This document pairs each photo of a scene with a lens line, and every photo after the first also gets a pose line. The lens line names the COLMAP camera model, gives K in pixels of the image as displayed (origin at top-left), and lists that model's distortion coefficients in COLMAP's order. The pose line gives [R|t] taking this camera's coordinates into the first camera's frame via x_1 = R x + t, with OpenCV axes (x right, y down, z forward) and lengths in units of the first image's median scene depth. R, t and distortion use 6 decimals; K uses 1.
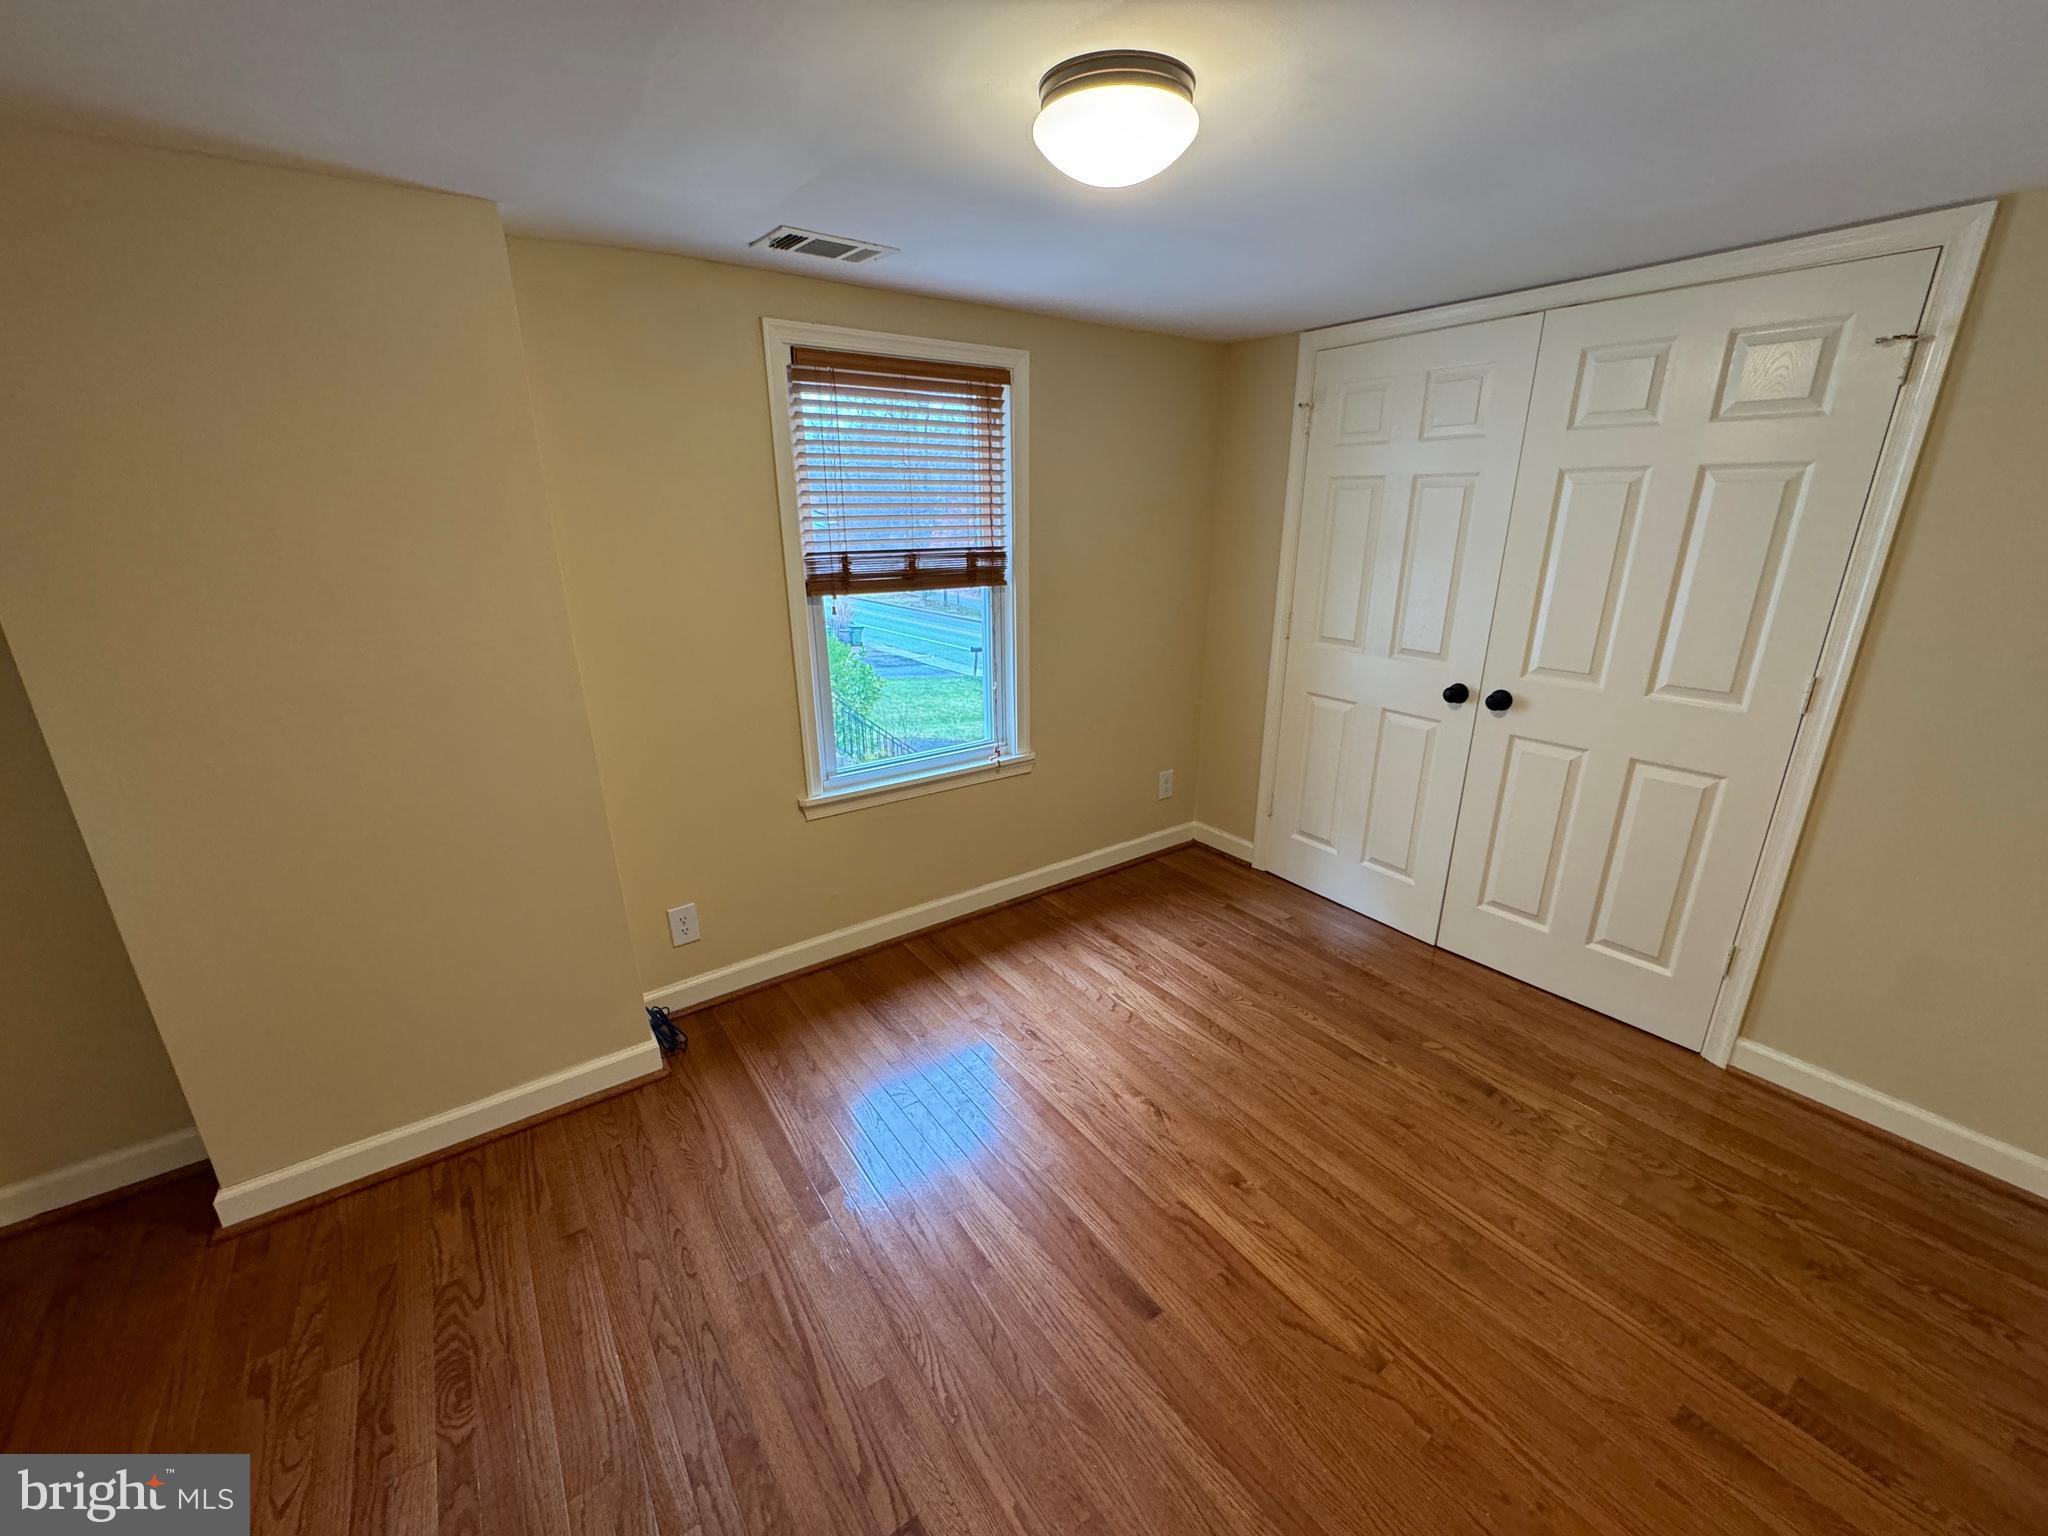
lens RADIAL K [[817.5, 0, 1032.6], [0, 817.5, 780.6], [0, 0, 1]] dist [-0.003725, 0.000504]
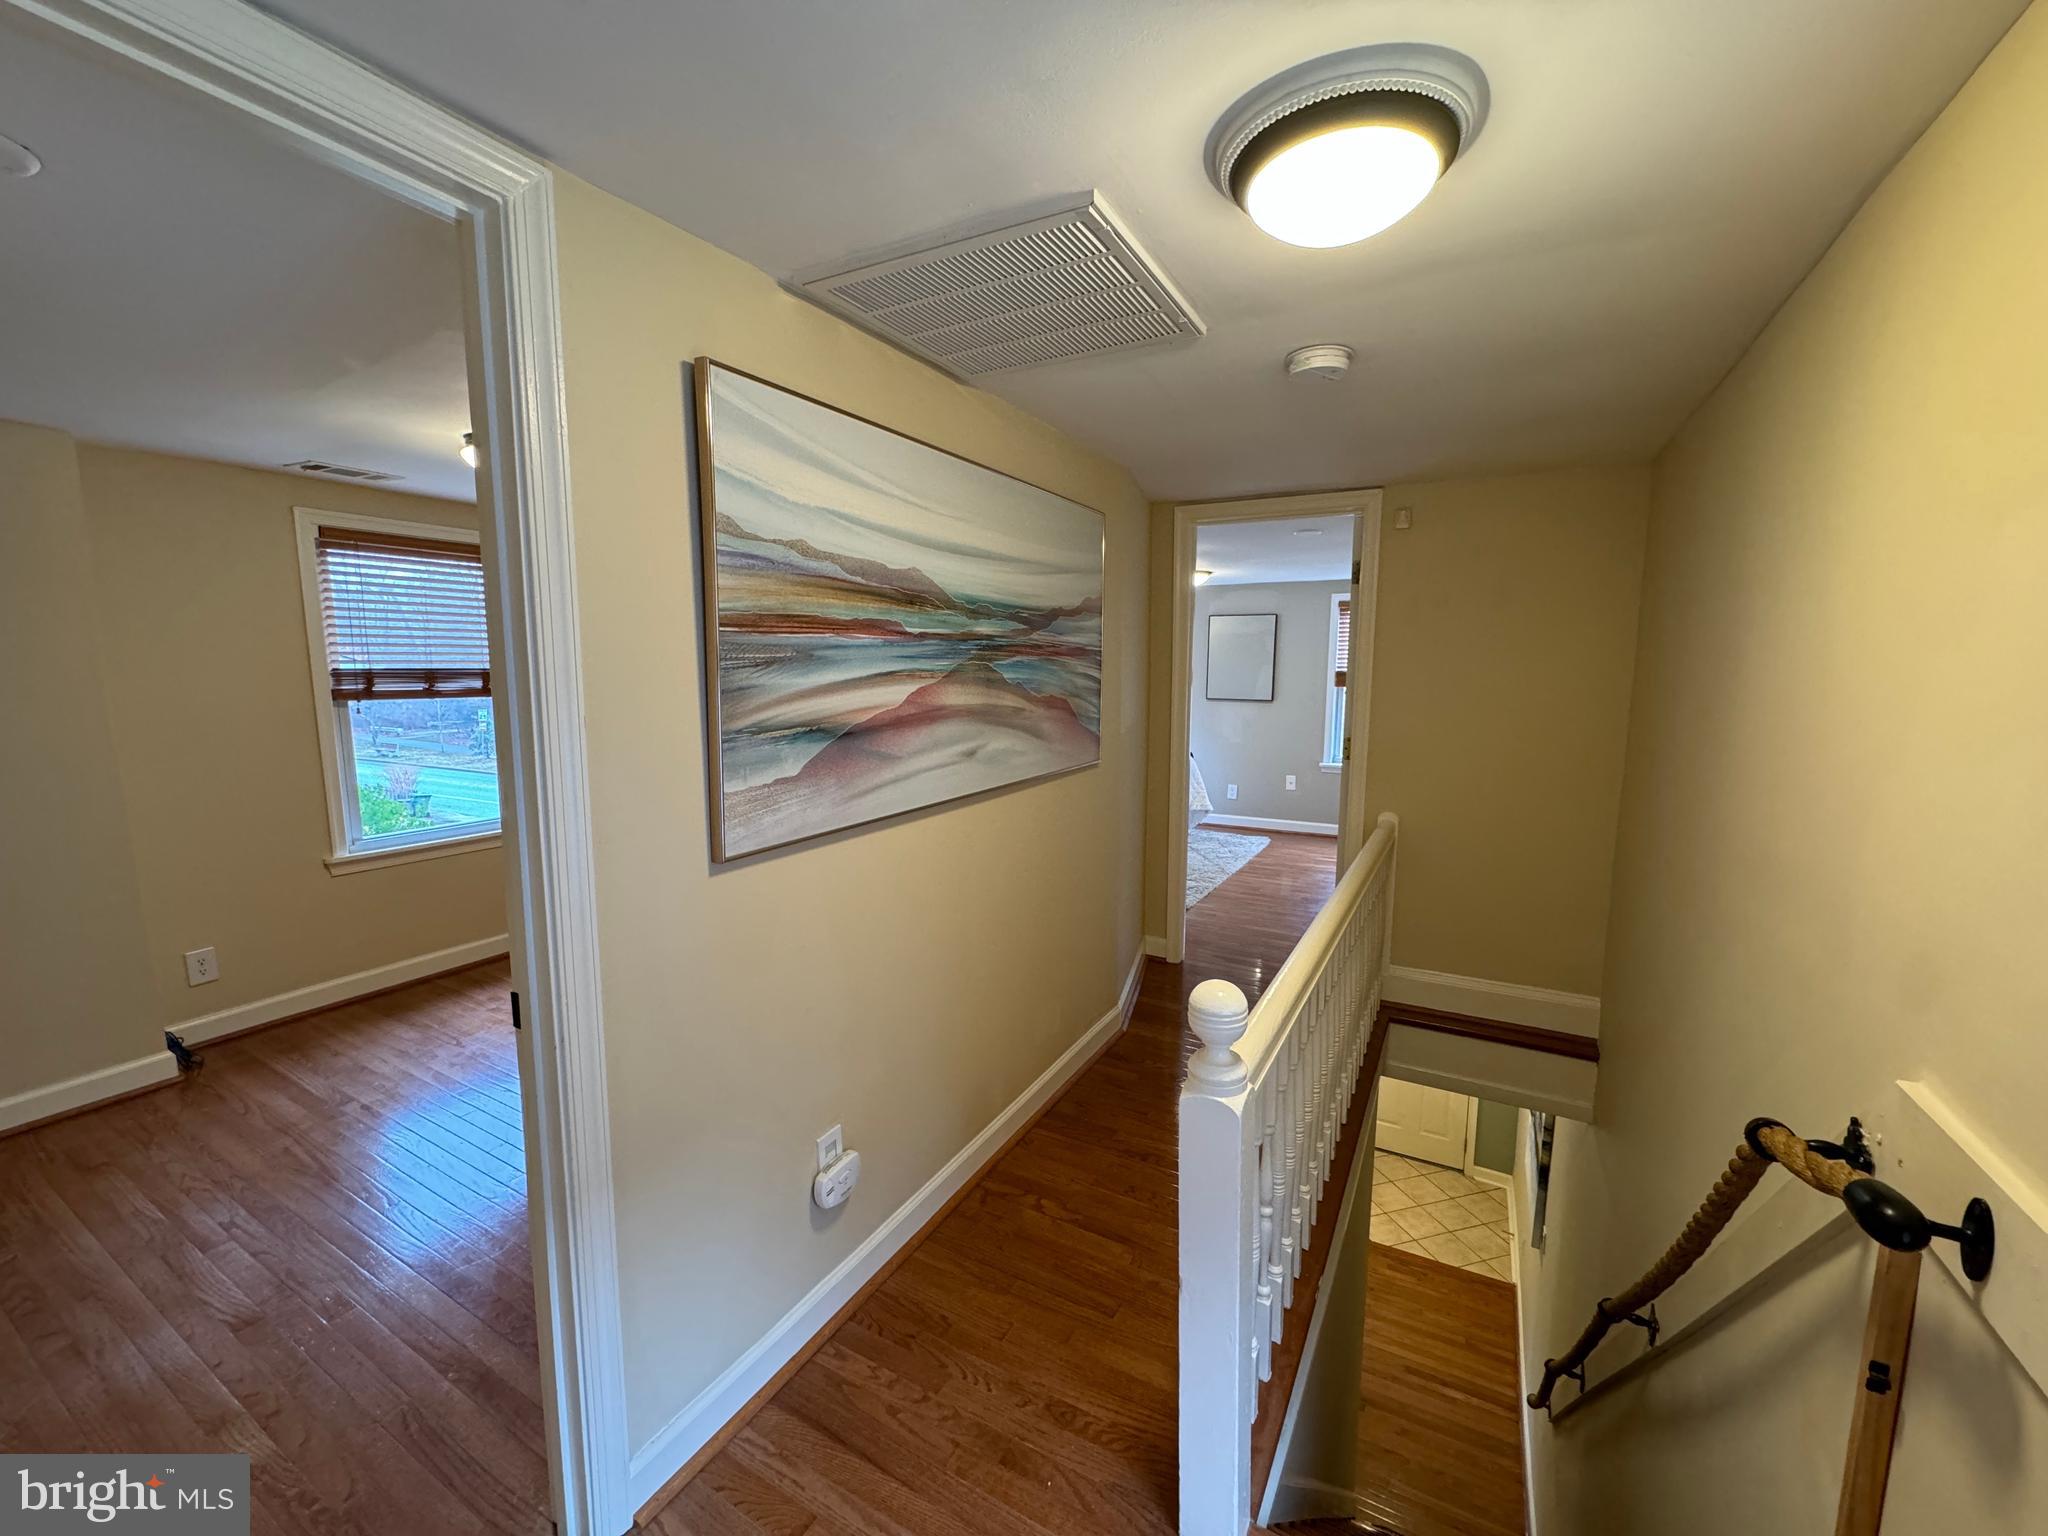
lens RADIAL K [[817.5, 0, 1013.1], [0, 817.5, 771.2], [0, 0, 1]] dist [-0.003725, 0.000504]
pose [[0.912545, -0.057272, 0.404946, 0.205277], [0.136864, 0.975822, -0.170409, 0.286422], [-0.385396, 0.210928, 0.898320, -0.639672]]
